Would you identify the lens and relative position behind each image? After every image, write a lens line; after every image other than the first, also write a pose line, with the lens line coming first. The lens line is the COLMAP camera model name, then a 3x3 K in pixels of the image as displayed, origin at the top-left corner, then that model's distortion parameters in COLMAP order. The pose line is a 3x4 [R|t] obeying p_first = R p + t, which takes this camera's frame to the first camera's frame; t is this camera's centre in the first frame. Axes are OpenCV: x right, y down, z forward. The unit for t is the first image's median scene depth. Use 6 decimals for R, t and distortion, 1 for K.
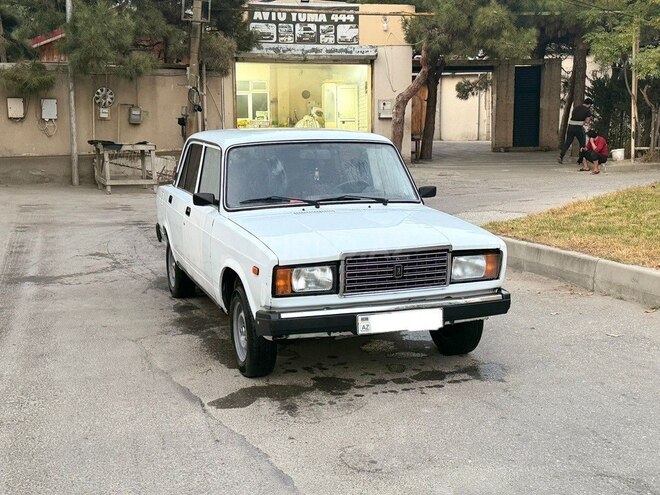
lens RADIAL K [[868.4, 0, 327.1], [0, 868.4, 245.5], [0, 0, 1]] dist [0.123530, 0.000000]
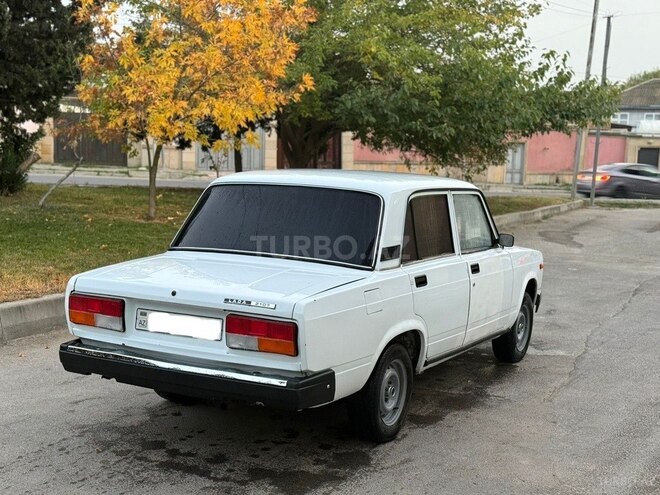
lens RADIAL K [[940.6, 0, 318.2], [0, 940.6, 248.9], [0, 0, 1]] dist [0.132816, 0.000000]
pose [[-0.666995, -0.099769, 0.738352, -0.831212], [0.075585, 0.976820, 0.200272, -0.287667], [-0.741218, 0.189389, -0.643993, 1.900384]]
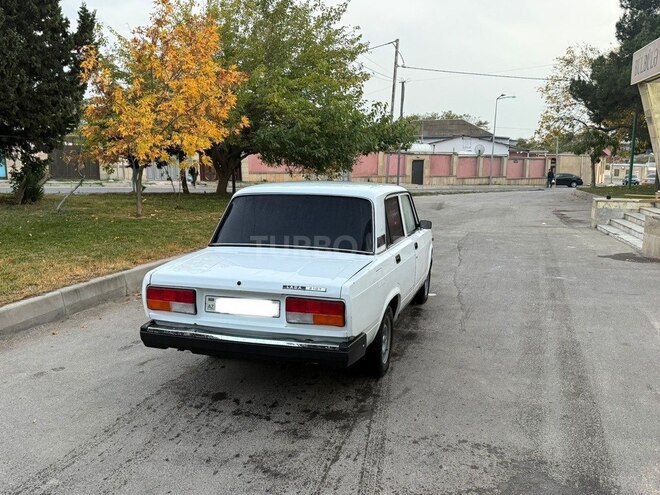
lens RADIAL K [[560.3, 0, 323.2], [0, 560.3, 243.6], [0, 0, 1]] dist [0.088816, -0.123981]
pose [[-0.797082, -0.086858, 0.597591, -0.598967], [0.082293, 0.964746, 0.249988, -0.286599], [-0.598237, 0.248439, -0.761834, 1.882911]]
